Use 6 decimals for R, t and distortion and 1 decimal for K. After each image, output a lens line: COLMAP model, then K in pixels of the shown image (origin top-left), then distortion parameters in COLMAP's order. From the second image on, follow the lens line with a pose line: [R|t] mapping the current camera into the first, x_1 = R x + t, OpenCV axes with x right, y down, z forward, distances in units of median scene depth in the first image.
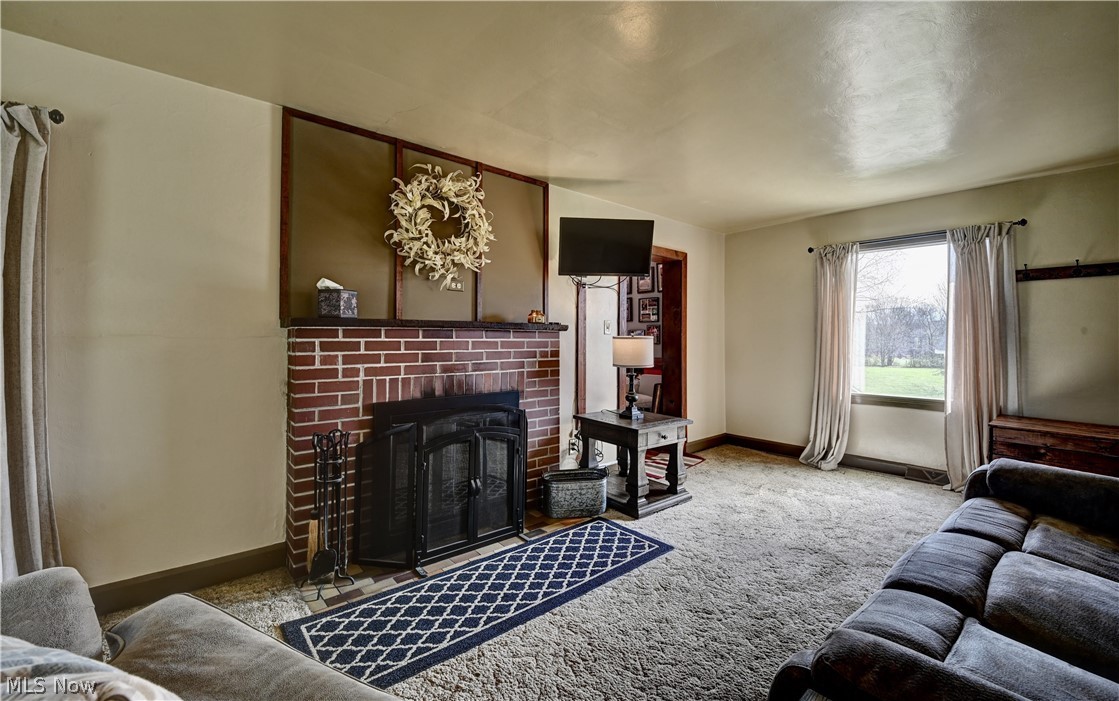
lens RADIAL K [[453.0, 0, 559.5], [0, 453.0, 350.5], [0, 0, 1]] dist [-0.000178, -0.000020]
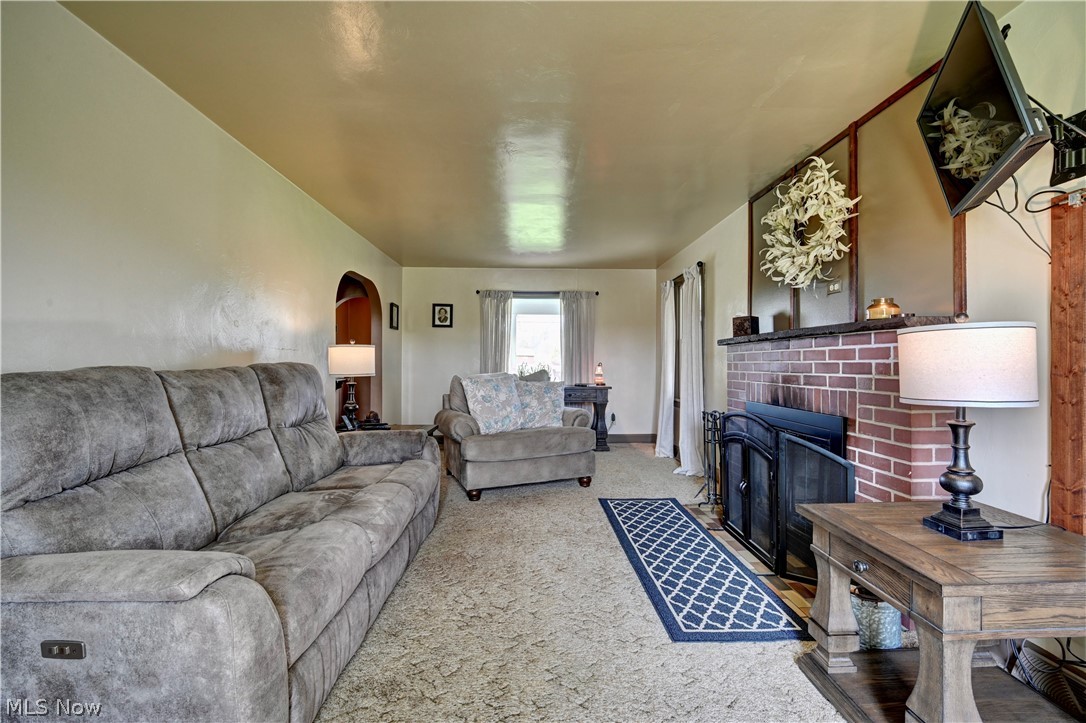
lens RADIAL K [[456.2, 0, 543.0], [0, 456.2, 361.5], [0, 0, 1]] dist [-0.012235, -0.000360]
pose [[-0.623522, 0.001072, -0.781805, 0.926297], [-0.009059, 0.999922, 0.008595, -0.003341], [0.781753, 0.012442, -0.623464, 1.270042]]
